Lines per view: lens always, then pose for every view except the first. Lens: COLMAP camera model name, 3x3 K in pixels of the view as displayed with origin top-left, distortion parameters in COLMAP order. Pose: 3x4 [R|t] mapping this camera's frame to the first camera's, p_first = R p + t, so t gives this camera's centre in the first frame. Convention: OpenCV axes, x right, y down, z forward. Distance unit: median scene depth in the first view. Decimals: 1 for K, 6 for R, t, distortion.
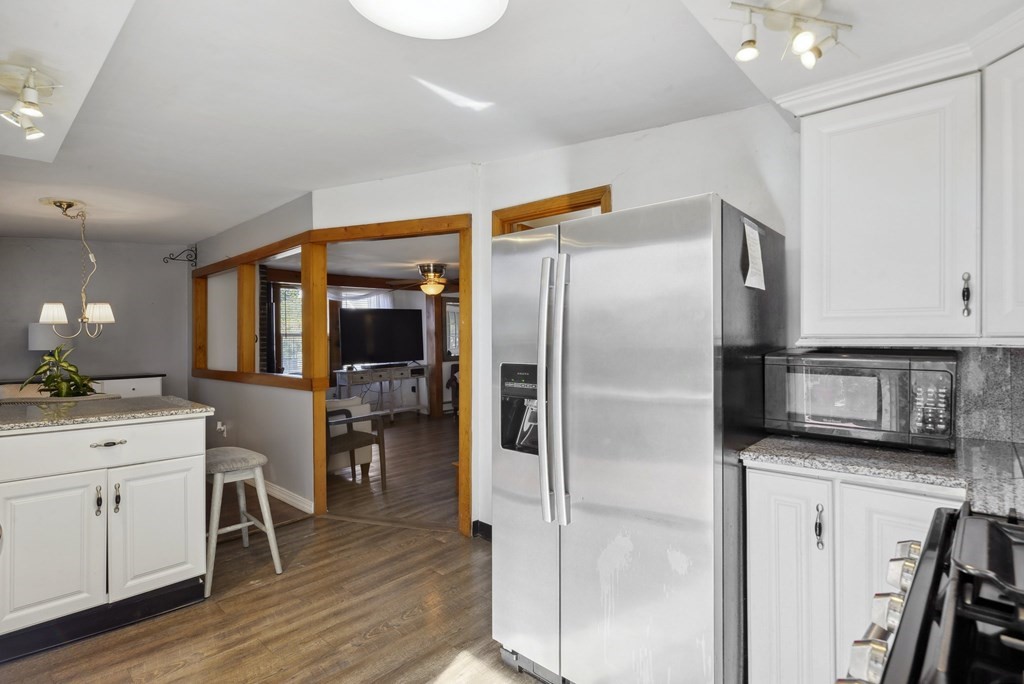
lens RADIAL K [[500.0, 0, 509.3], [0, 500.0, 341.5], [0, 0, 1]] dist [-0.003995, -0.000918]
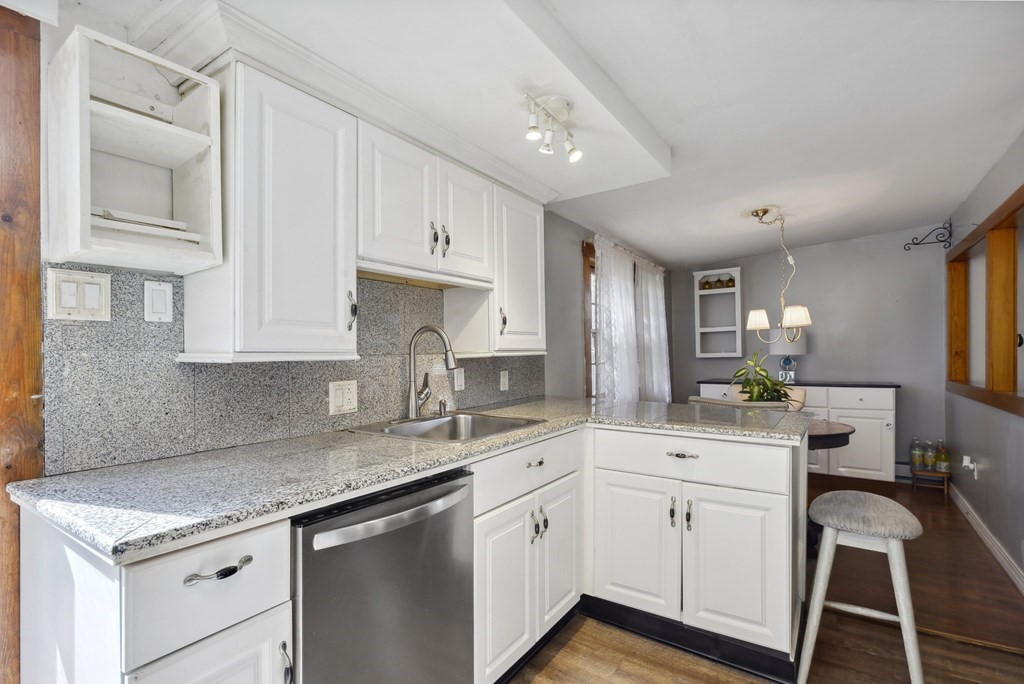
lens RADIAL K [[500.0, 0, 509.7], [0, 500.0, 355.0], [0, 0, 1]] dist [-0.003995, -0.000918]
pose [[0.144423, 0.013207, -0.989428, 0.052693], [0.004869, 0.999889, 0.014058, 0.000700], [0.989504, -0.006848, 0.144343, 0.348996]]
